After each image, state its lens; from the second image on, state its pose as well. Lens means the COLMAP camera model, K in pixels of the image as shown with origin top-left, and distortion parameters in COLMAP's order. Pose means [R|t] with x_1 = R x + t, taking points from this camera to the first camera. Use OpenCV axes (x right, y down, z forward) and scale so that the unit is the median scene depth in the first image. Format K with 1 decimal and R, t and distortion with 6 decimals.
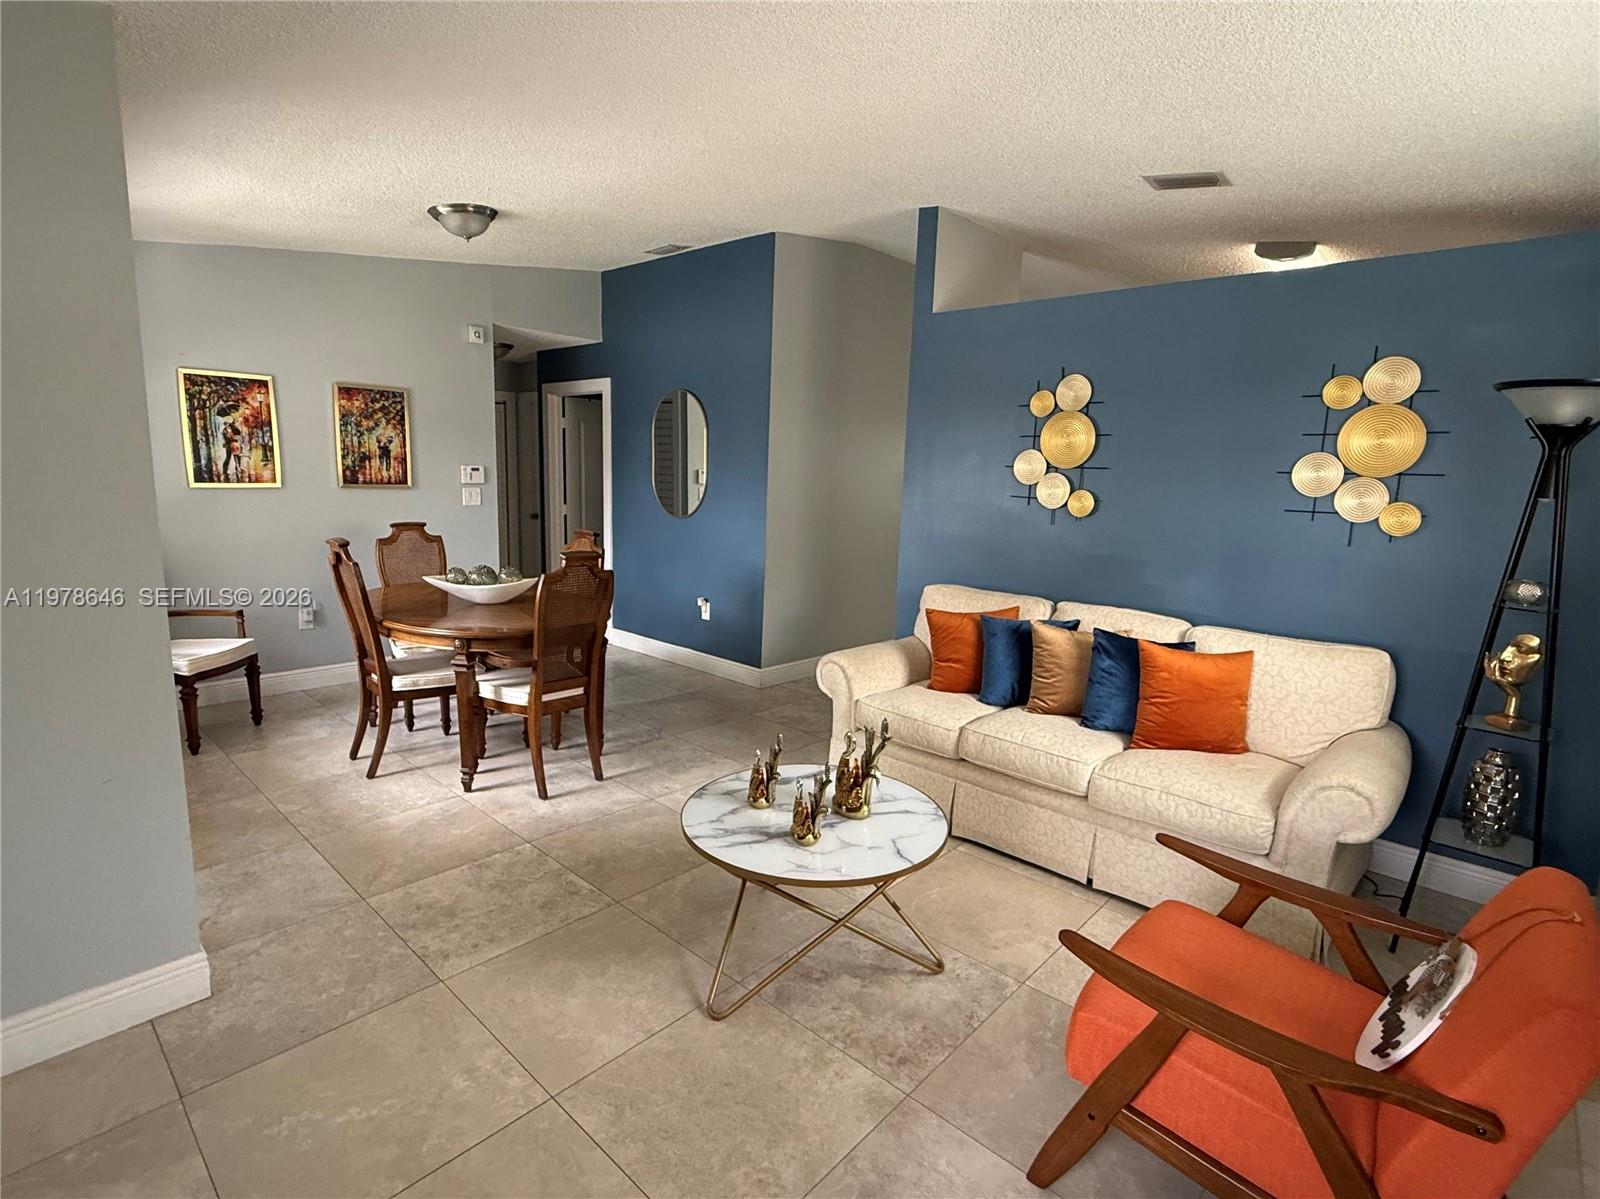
lens RADIAL K [[808.5, 0, 796.2], [0, 808.5, 602.1], [0, 0, 1]] dist [-0.005231, -0.000361]
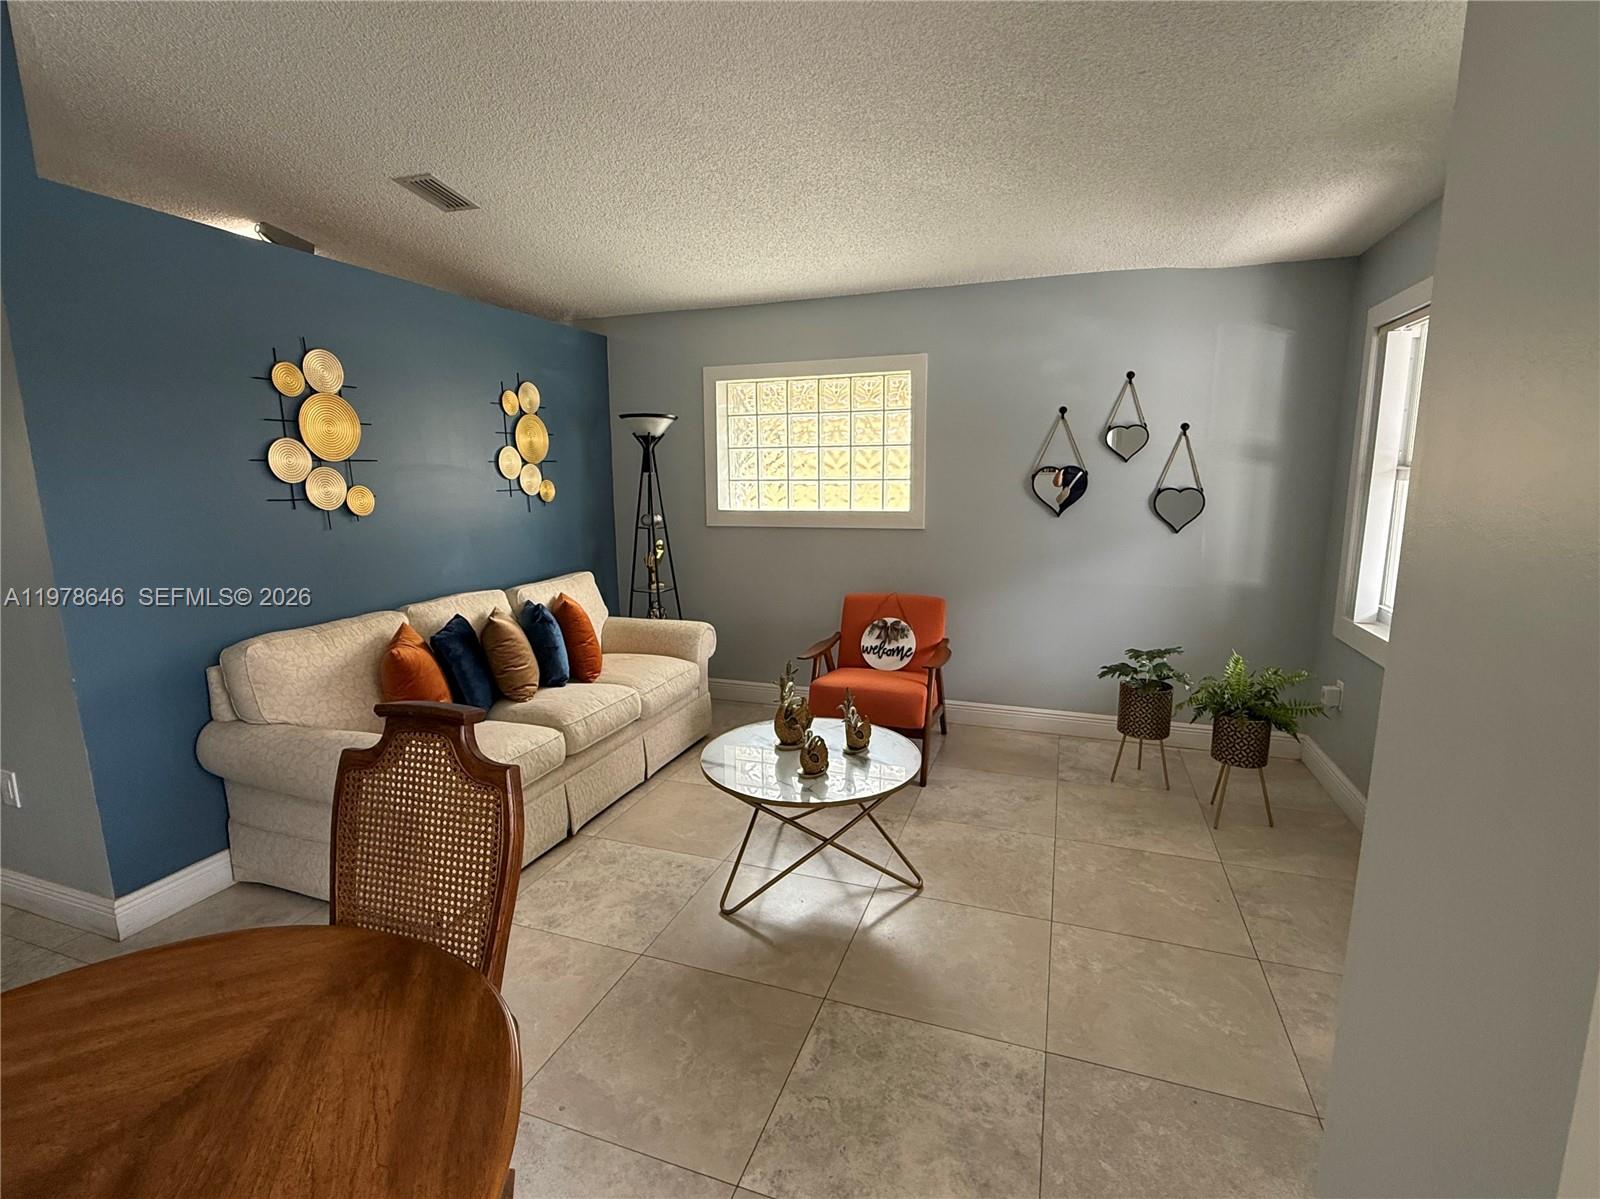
lens RADIAL K [[743.2, 0, 802.8], [0, 743.2, 601.0], [0, 0, 1]] dist [0.001825, -0.000175]
pose [[-0.403178, -0.193298, 0.894474, -0.732840], [0.138510, 0.953287, 0.268439, -0.206218], [-0.904579, 0.232122, -0.357571, 1.069825]]
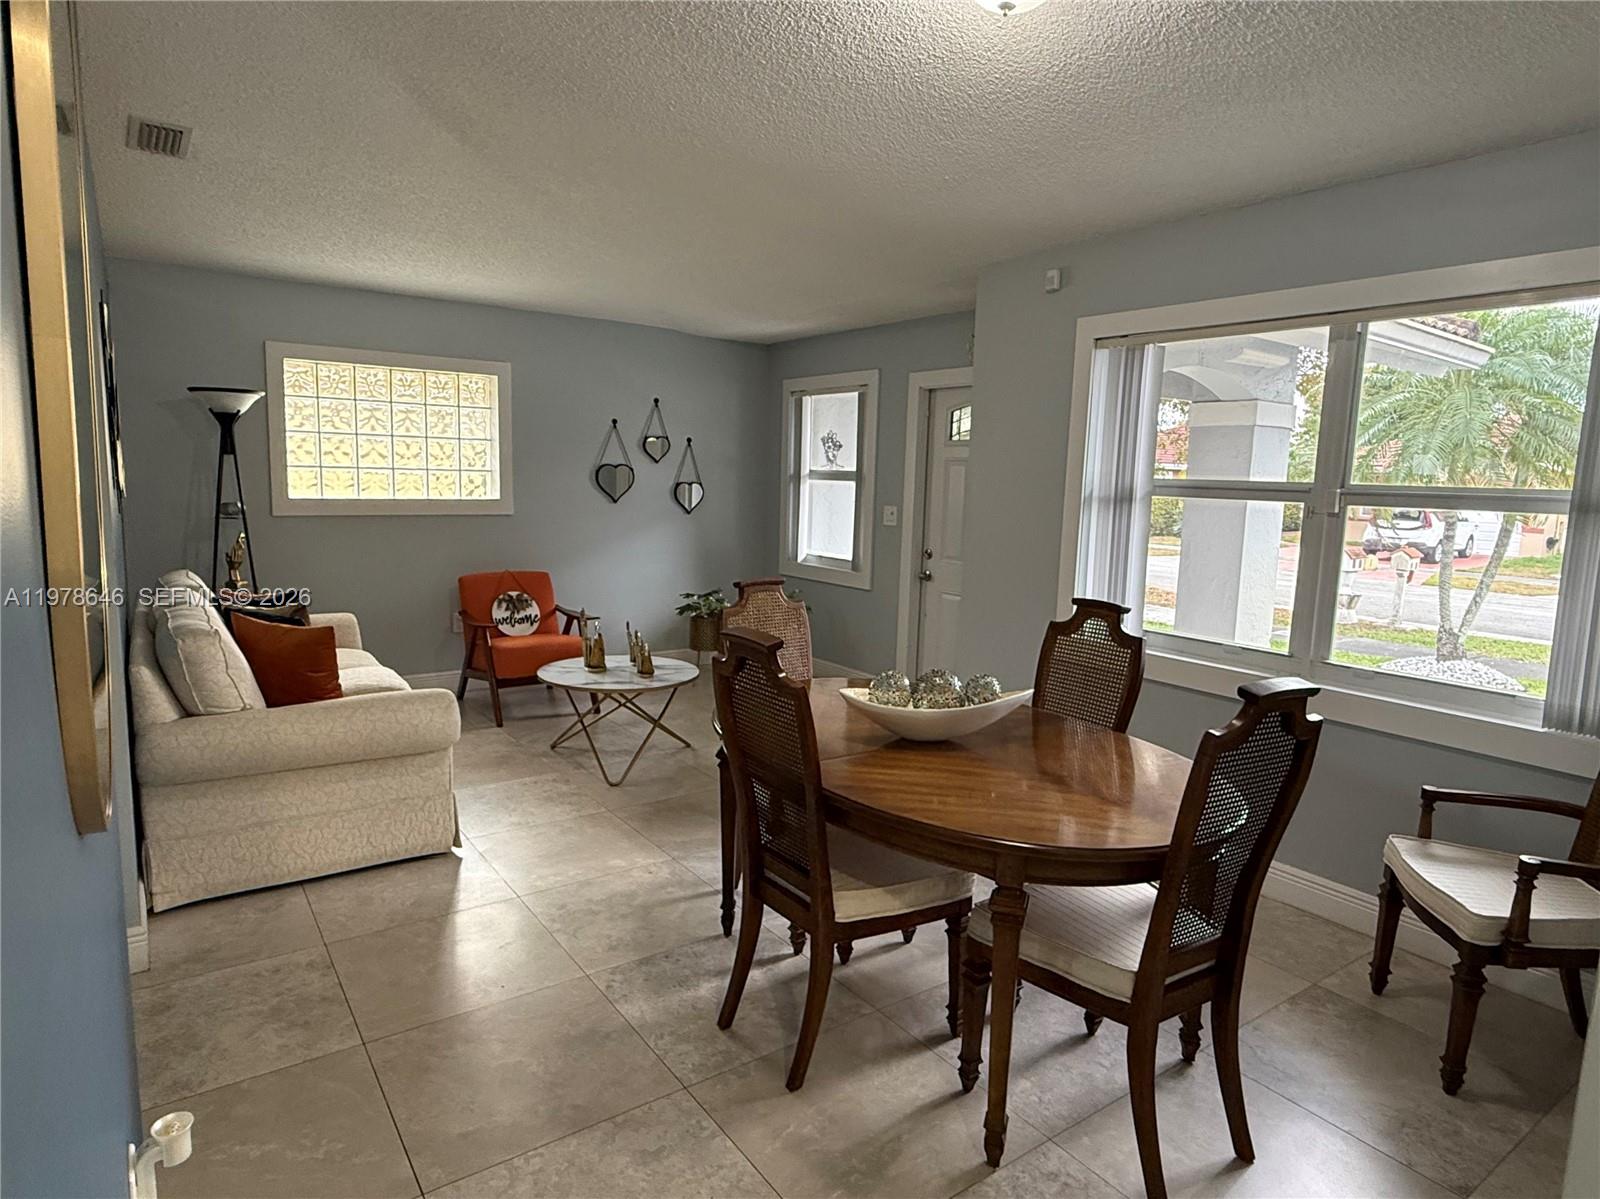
lens RADIAL K [[938.1, 0, 803.3], [0, 938.1, 601.0], [0, 0, 1]] dist [-0.001760, 0.000039]
pose [[-0.979122, -0.094385, 0.180031, -0.548209], [-0.037489, 0.954318, 0.296432, -0.364532], [-0.199786, 0.283494, -0.937932, 2.101908]]
